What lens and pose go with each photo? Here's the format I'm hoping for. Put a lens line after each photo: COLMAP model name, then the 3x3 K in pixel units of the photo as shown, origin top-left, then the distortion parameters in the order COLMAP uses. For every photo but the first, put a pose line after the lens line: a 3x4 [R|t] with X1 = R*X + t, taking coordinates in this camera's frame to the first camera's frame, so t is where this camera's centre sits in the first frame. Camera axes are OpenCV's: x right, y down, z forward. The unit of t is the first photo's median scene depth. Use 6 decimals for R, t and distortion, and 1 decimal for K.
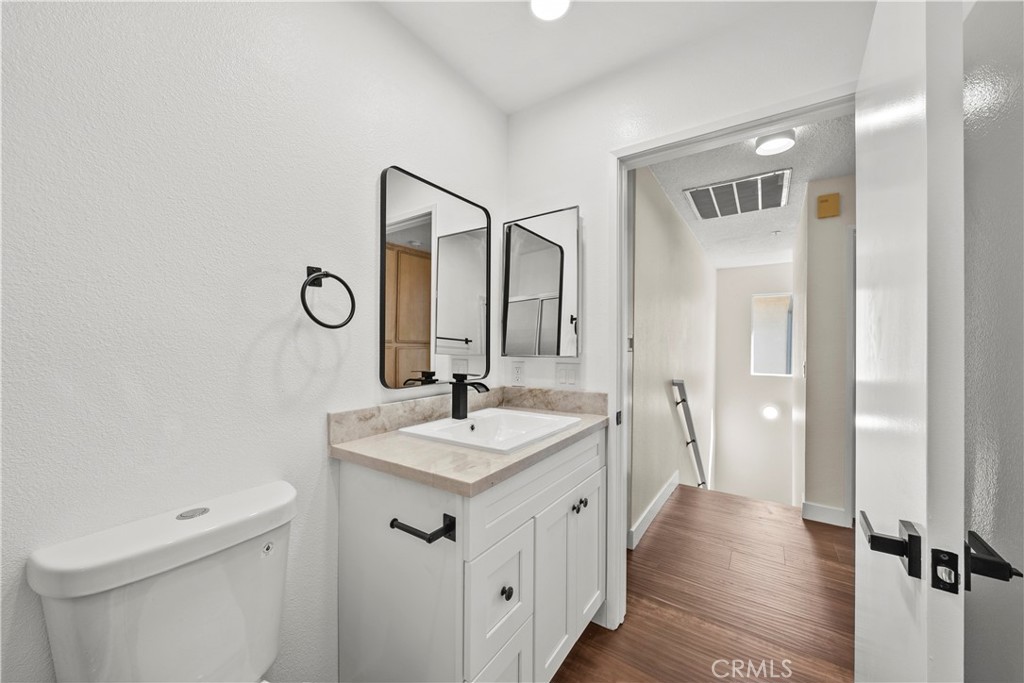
lens RADIAL K [[389.5, 0, 509.2], [0, 389.5, 338.5], [0, 0, 1]] dist [-0.002506, -0.000176]
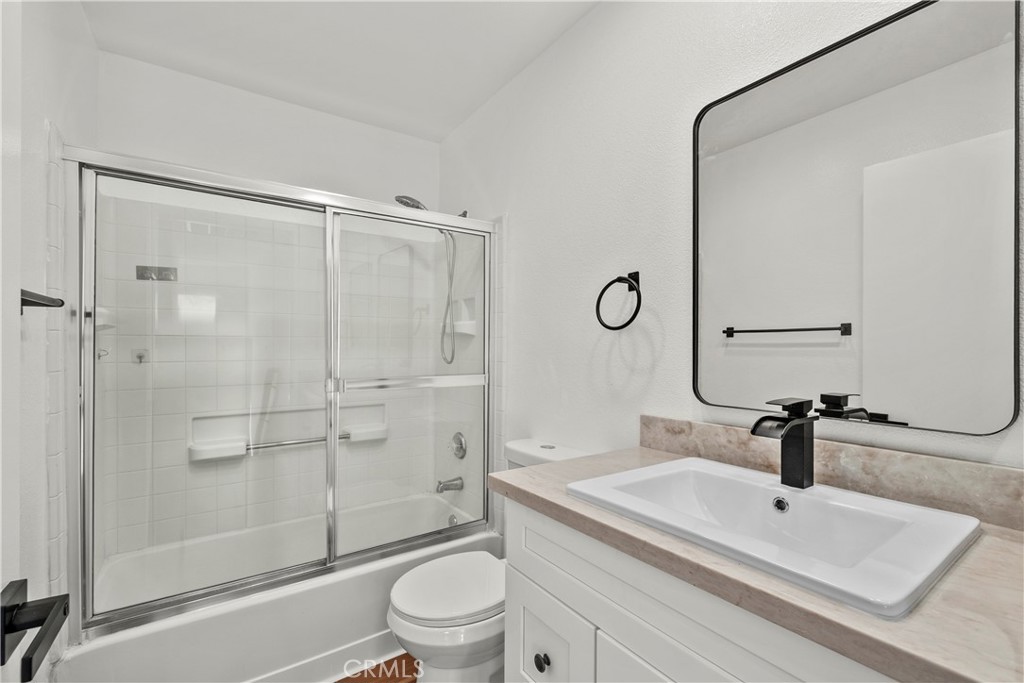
lens RADIAL K [[450.8, 0, 514.1], [0, 450.8, 341.7], [0, 0, 1]] dist [0.000630, 0.000107]
pose [[-0.339302, -0.020419, -0.940456, 0.682517], [-0.001568, 0.999775, -0.021141, 0.027723], [0.940676, -0.005699, -0.339258, 0.986234]]
